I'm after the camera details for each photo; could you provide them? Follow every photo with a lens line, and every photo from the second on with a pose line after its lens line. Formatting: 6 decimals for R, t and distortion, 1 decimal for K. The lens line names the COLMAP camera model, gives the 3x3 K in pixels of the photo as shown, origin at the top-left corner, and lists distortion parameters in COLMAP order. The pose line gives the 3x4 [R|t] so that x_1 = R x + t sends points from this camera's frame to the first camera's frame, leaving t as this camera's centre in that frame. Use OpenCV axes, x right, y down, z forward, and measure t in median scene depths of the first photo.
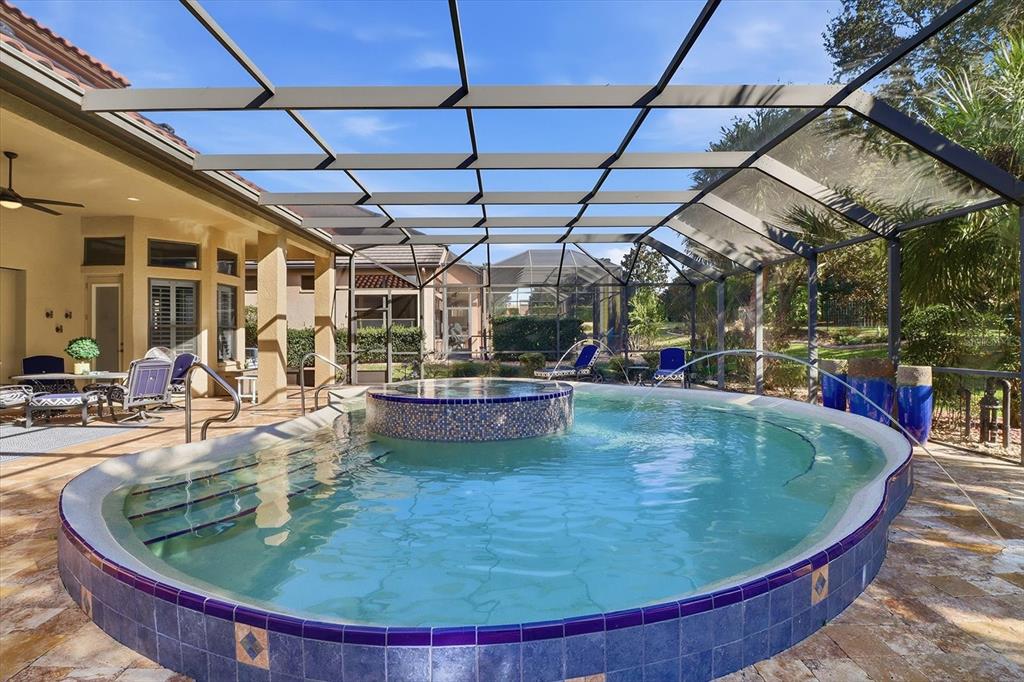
lens RADIAL K [[488.7, 0, 512.2], [0, 488.7, 337.4], [0, 0, 1]] dist [-0.005953, -0.001475]
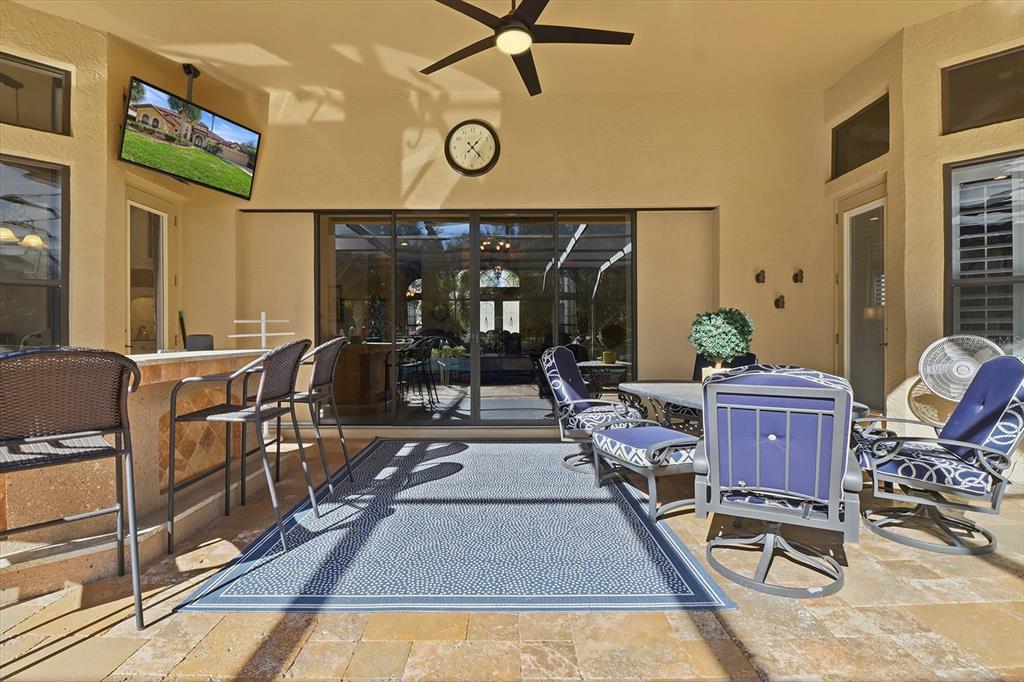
lens RADIAL K [[488.7, 0, 512.1], [0, 488.7, 334.0], [0, 0, 1]] dist [-0.005953, -0.001475]
pose [[0.001857, 0.003508, -0.999992, -0.350328], [-0.001486, 0.999993, 0.003505, 0.017103], [0.999997, 0.001480, 0.001862, 0.652123]]
